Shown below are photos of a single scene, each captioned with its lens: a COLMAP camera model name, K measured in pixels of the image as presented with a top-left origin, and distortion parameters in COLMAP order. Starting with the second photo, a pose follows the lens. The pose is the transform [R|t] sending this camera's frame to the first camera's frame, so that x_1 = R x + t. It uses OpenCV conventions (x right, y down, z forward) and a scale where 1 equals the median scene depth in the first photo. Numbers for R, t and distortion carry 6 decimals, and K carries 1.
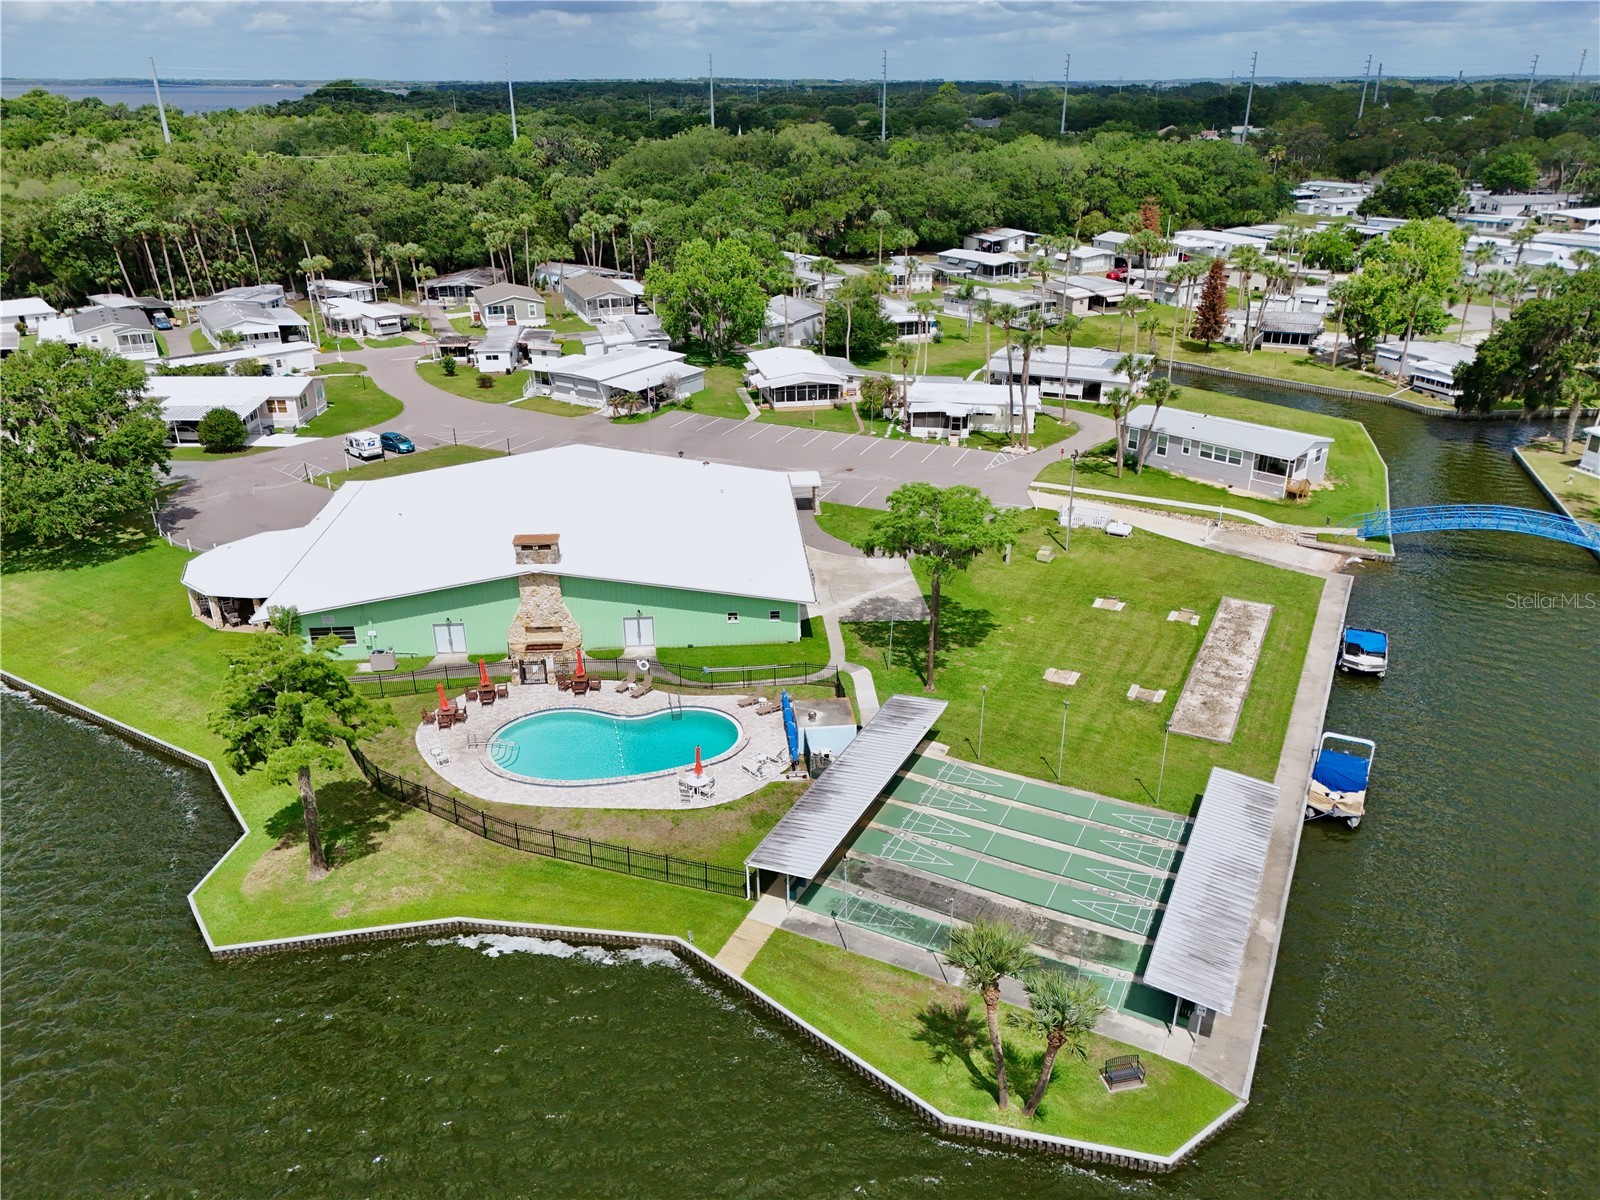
lens RADIAL K [[1178.1, 0, 802.8], [0, 1178.1, 612.8], [0, 0, 1]] dist [0.062696, -0.051659]
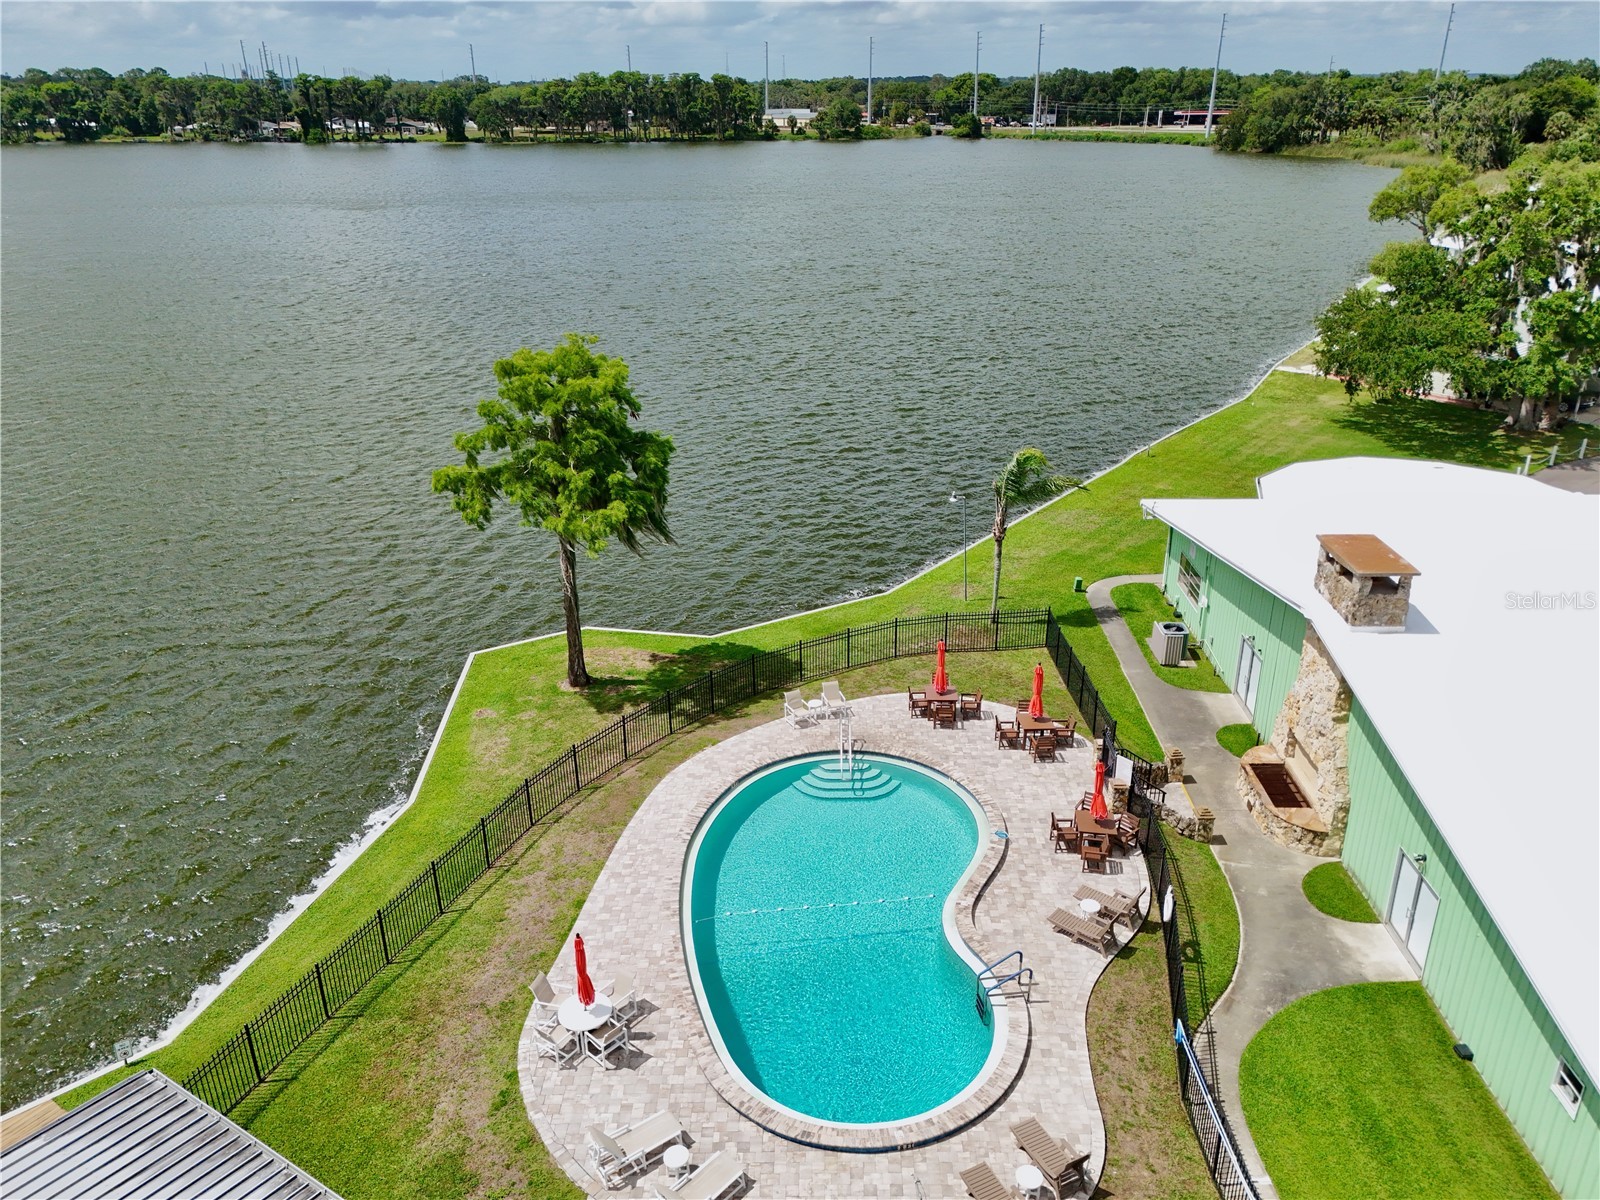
lens RADIAL K [[1178.1, 0, 802.8], [0, 1178.1, 612.8], [0, 0, 1]] dist [0.062696, -0.051659]
pose [[-0.100775, 0.406840, -0.907924, 0.086260], [-0.398460, 0.819681, 0.411525, -0.065864], [0.911632, 0.403243, 0.079506, 0.379887]]
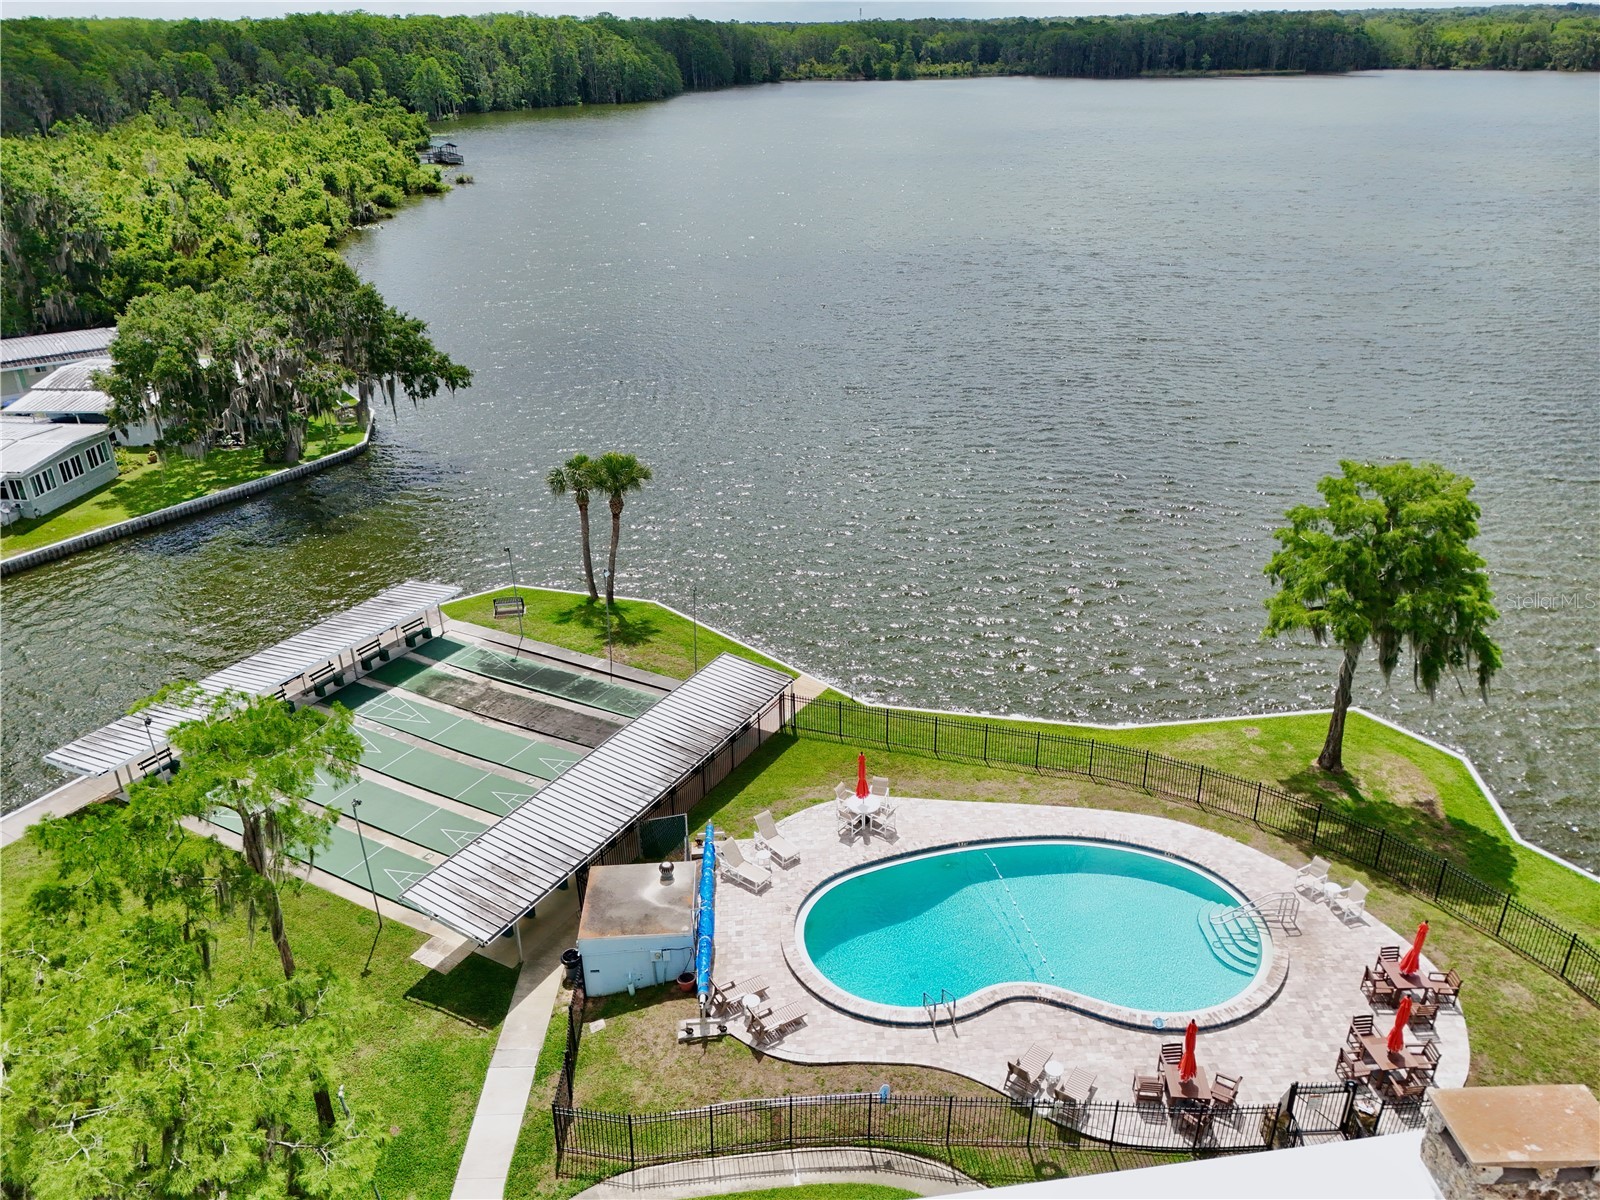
lens RADIAL K [[1178.1, 0, 802.8], [0, 1178.1, 612.8], [0, 0, 1]] dist [0.062696, -0.051659]
pose [[-0.998951, -0.006331, 0.045350, -0.031858], [0.030732, 0.641502, 0.766505, -0.166930], [-0.033945, 0.767095, -0.640635, 0.519106]]
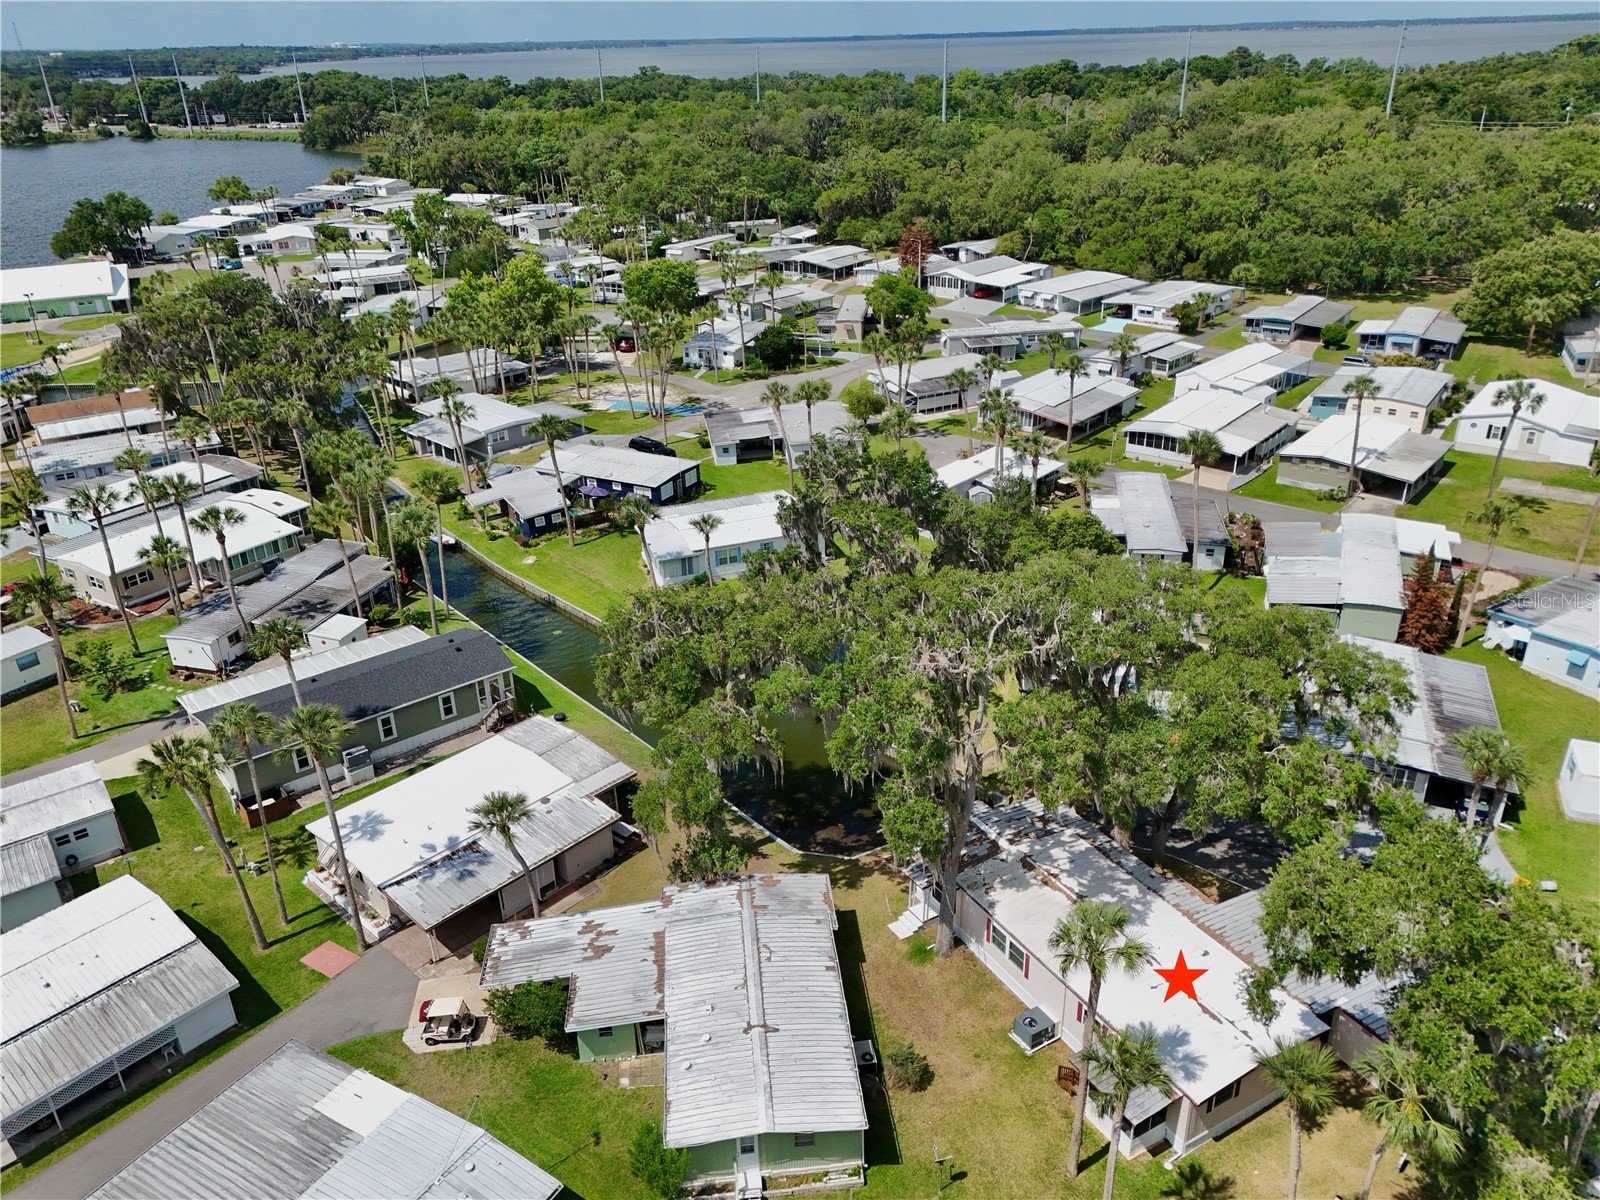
lens RADIAL K [[1178.1, 0, 802.8], [0, 1178.1, 612.8], [0, 0, 1]] dist [0.062696, -0.051659]
pose [[0.396910, 0.395436, -0.828308, 1.572253], [-0.355824, 0.898155, 0.258277, -0.379971], [0.846080, 0.192219, 0.497192, 0.707165]]
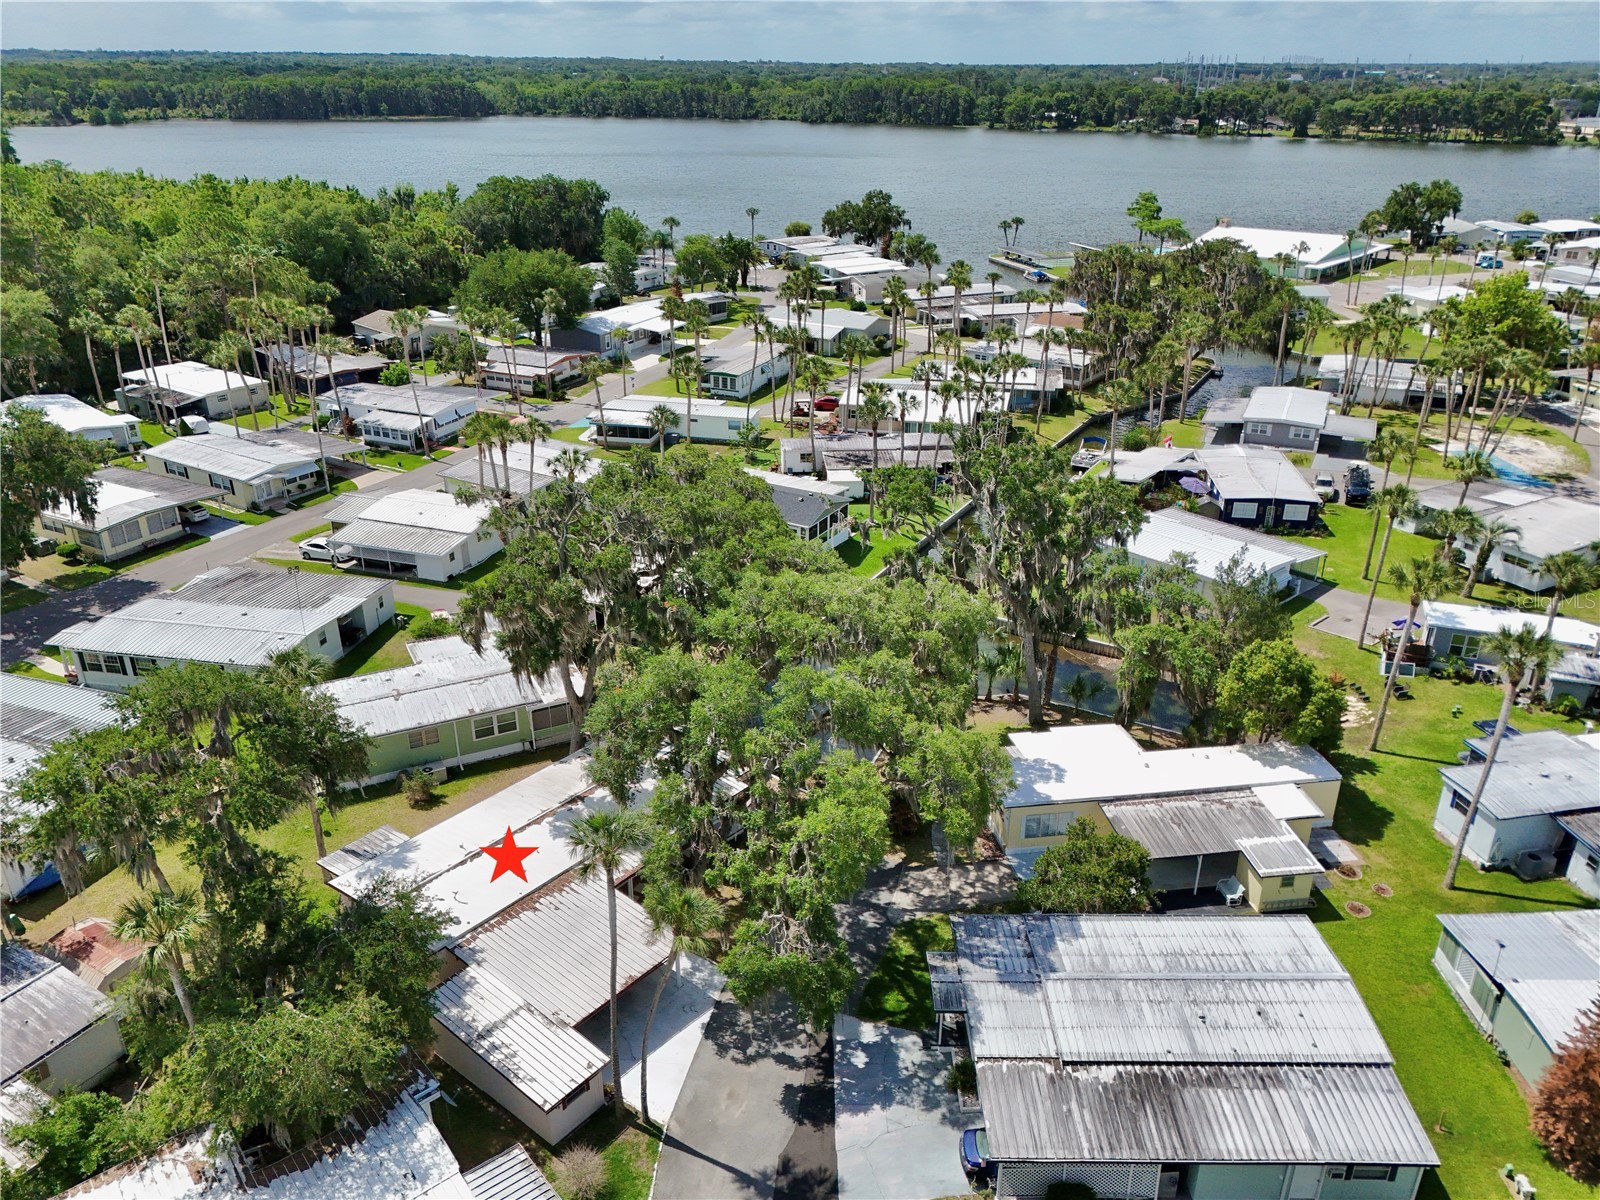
lens RADIAL K [[1178.1, 0, 802.8], [0, 1178.1, 612.8], [0, 0, 1]] dist [0.062696, -0.051659]
pose [[-0.717164, 0.292766, -0.632427, 1.509118], [-0.285420, 0.704492, 0.649789, -0.549359], [0.635776, 0.646513, -0.421675, 1.151217]]
